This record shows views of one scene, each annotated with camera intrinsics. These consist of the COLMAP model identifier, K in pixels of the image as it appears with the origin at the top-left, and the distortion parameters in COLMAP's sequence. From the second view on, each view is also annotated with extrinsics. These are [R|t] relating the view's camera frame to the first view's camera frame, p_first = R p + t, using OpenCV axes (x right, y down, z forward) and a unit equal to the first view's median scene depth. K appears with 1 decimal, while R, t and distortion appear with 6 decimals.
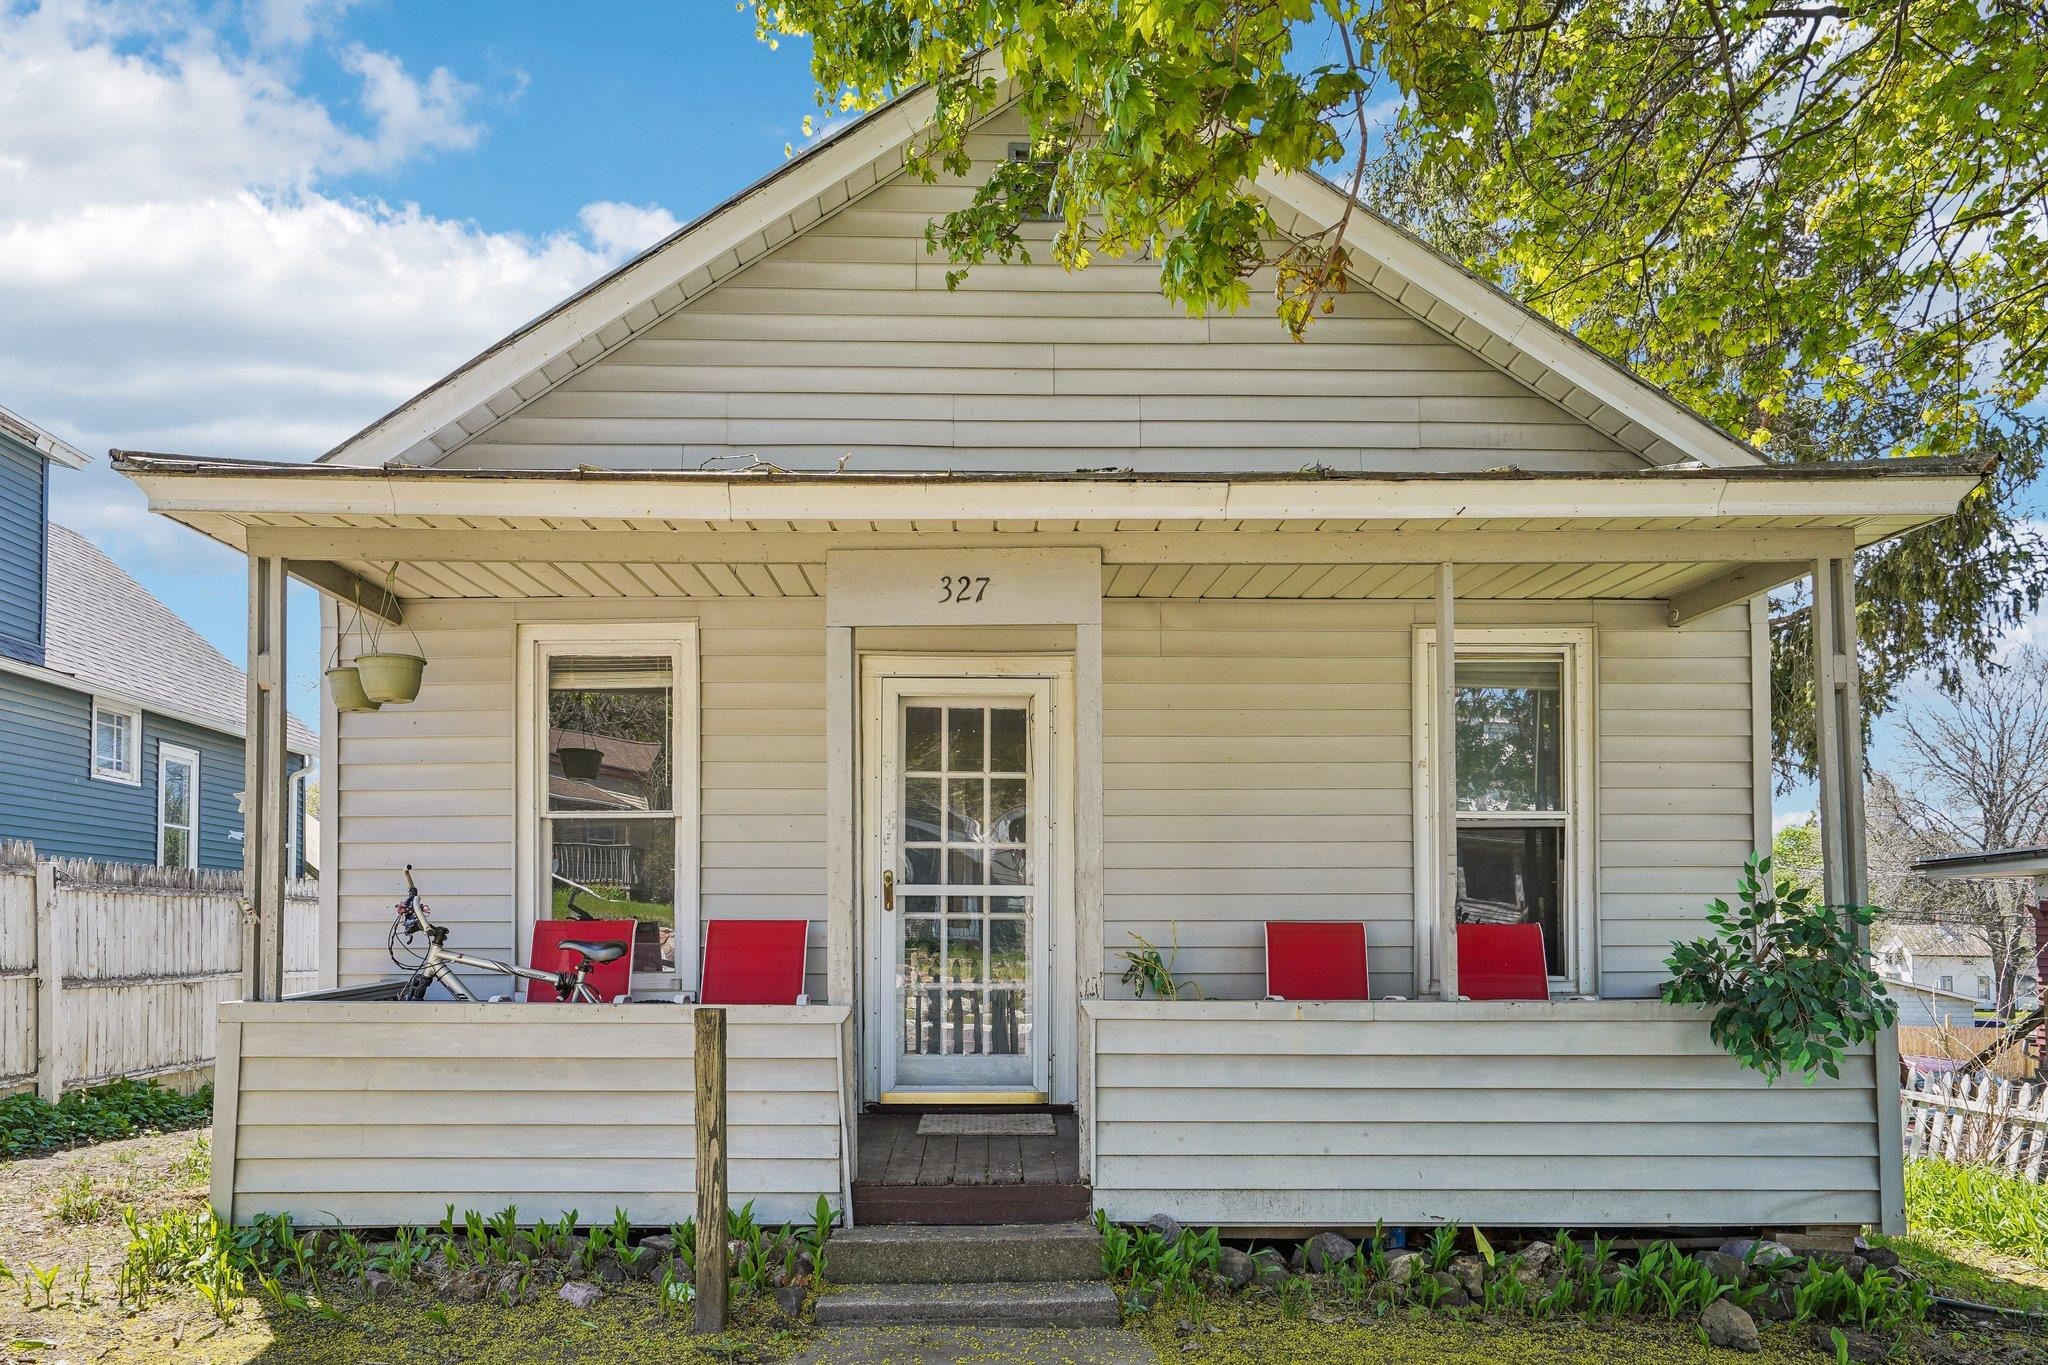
lens RADIAL K [[1378.0, 0, 1031.3], [0, 1378.0, 882.8], [0, 0, 1]] dist [0.002526, -0.000701]
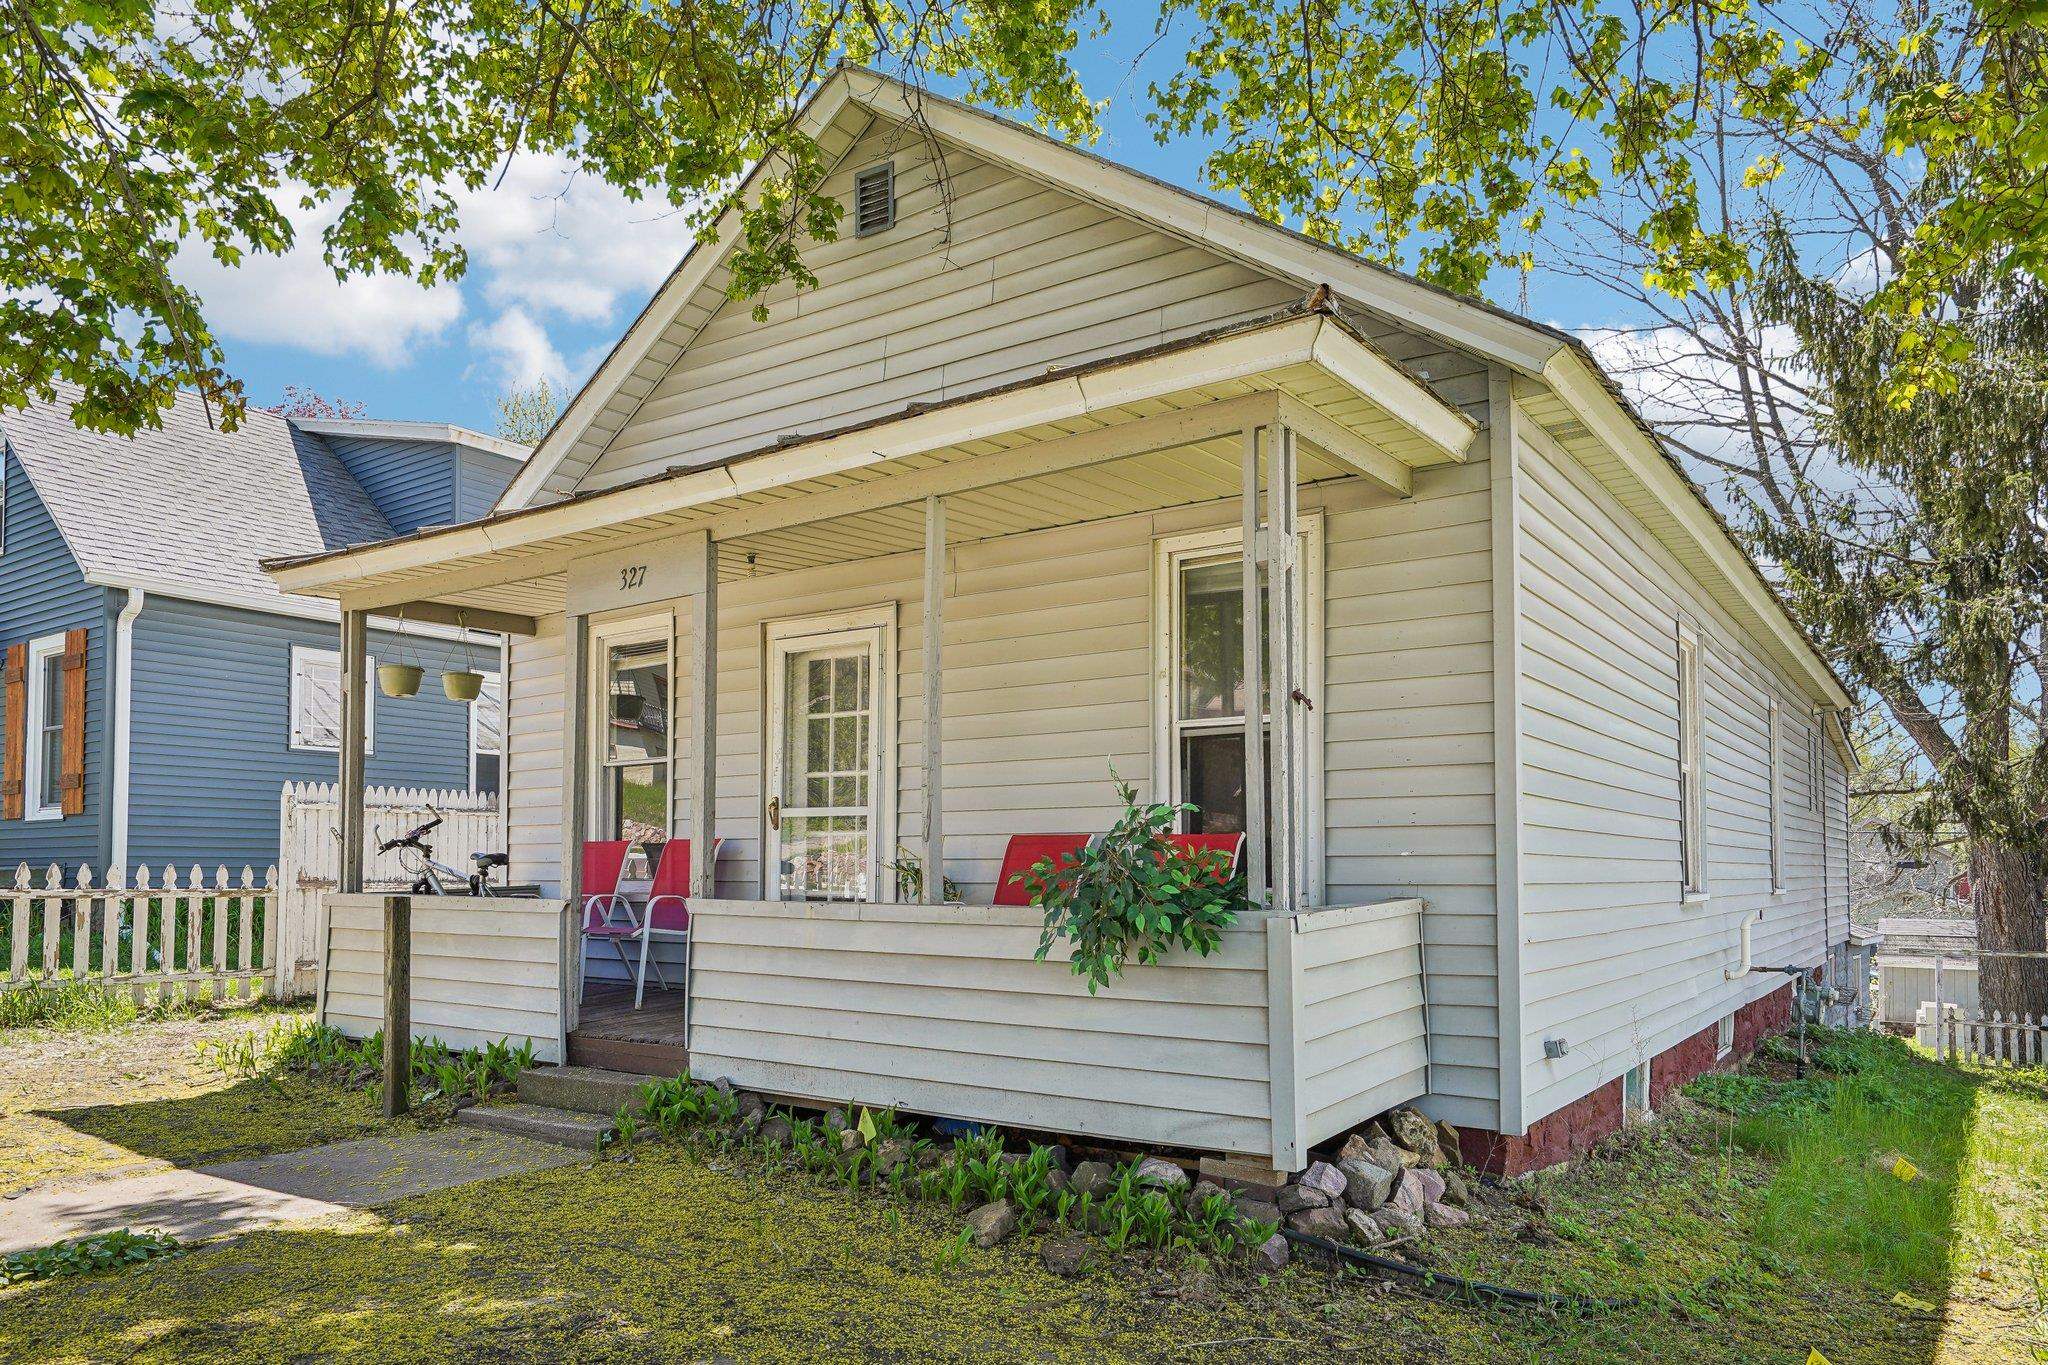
lens RADIAL K [[1357.1, 0, 1029.1], [0, 1357.1, 820.4], [0, 0, 1]] dist [0.002735, 0.001126]
pose [[0.816330, -0.021023, -0.577203, 0.779385], [0.024112, 0.999707, -0.002310, 0.019144], [0.577082, -0.012031, 0.816598, 0.142627]]
